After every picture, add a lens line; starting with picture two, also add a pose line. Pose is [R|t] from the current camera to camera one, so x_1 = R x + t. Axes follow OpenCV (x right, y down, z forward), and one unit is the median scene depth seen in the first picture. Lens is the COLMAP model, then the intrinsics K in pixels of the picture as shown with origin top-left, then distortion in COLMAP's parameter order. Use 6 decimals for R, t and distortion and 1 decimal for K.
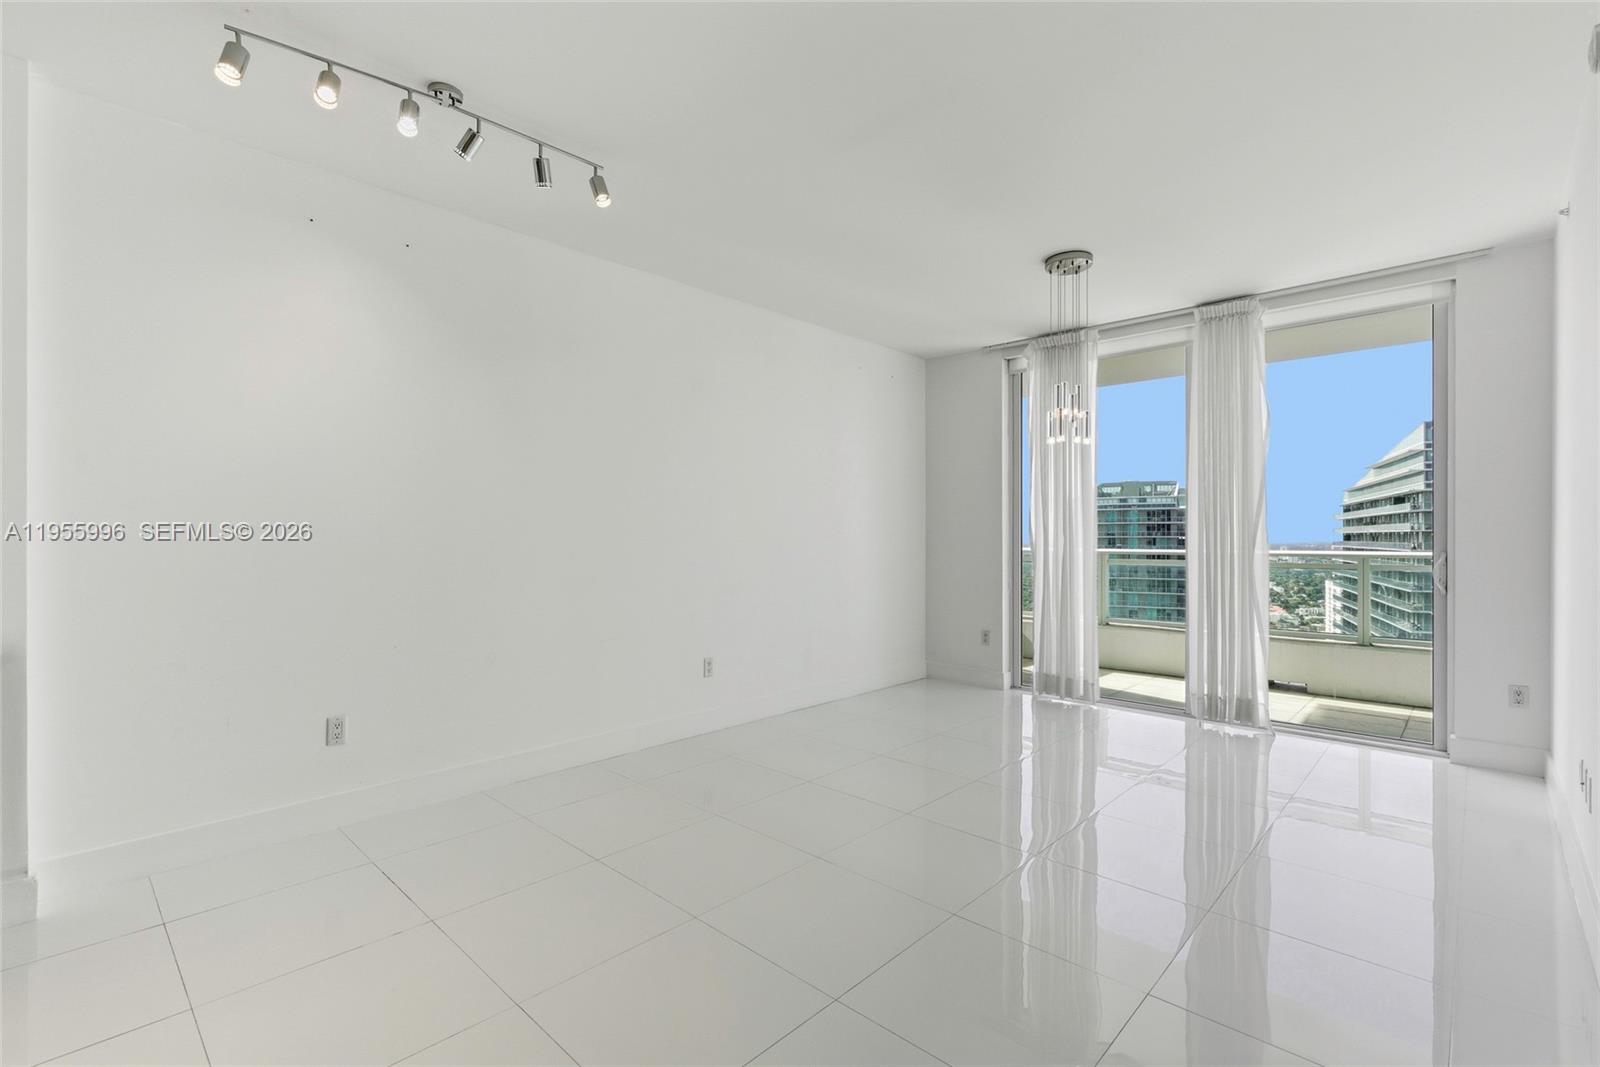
lens RADIAL K [[703.2, 0, 800.0], [0, 703.2, 533.5], [0, 0, 1]] dist [0.001460, 0.000192]
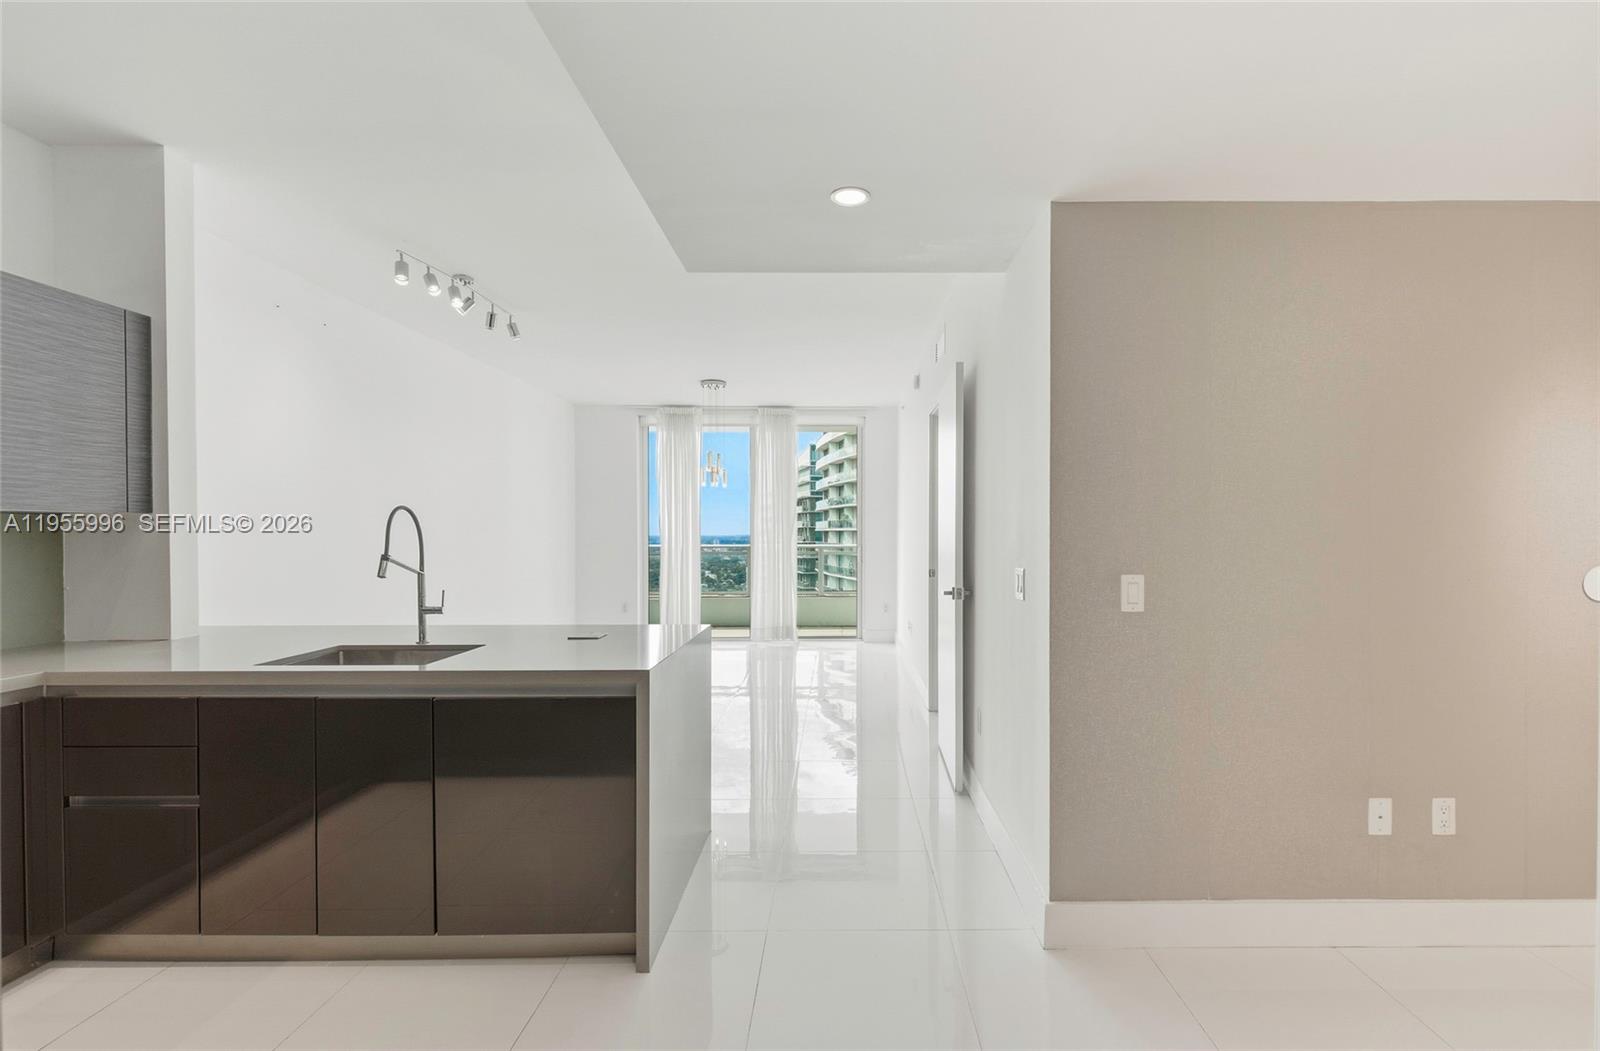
lens RADIAL K [[765.8, 0, 799.0], [0, 765.8, 535.6], [0, 0, 1]] dist [-0.000703, 0.000136]
pose [[0.749040, -0.005451, 0.662502, -0.518769], [-0.001931, 0.999944, 0.010411, -0.016570], [-0.662522, -0.009077, 0.748988, -0.415330]]
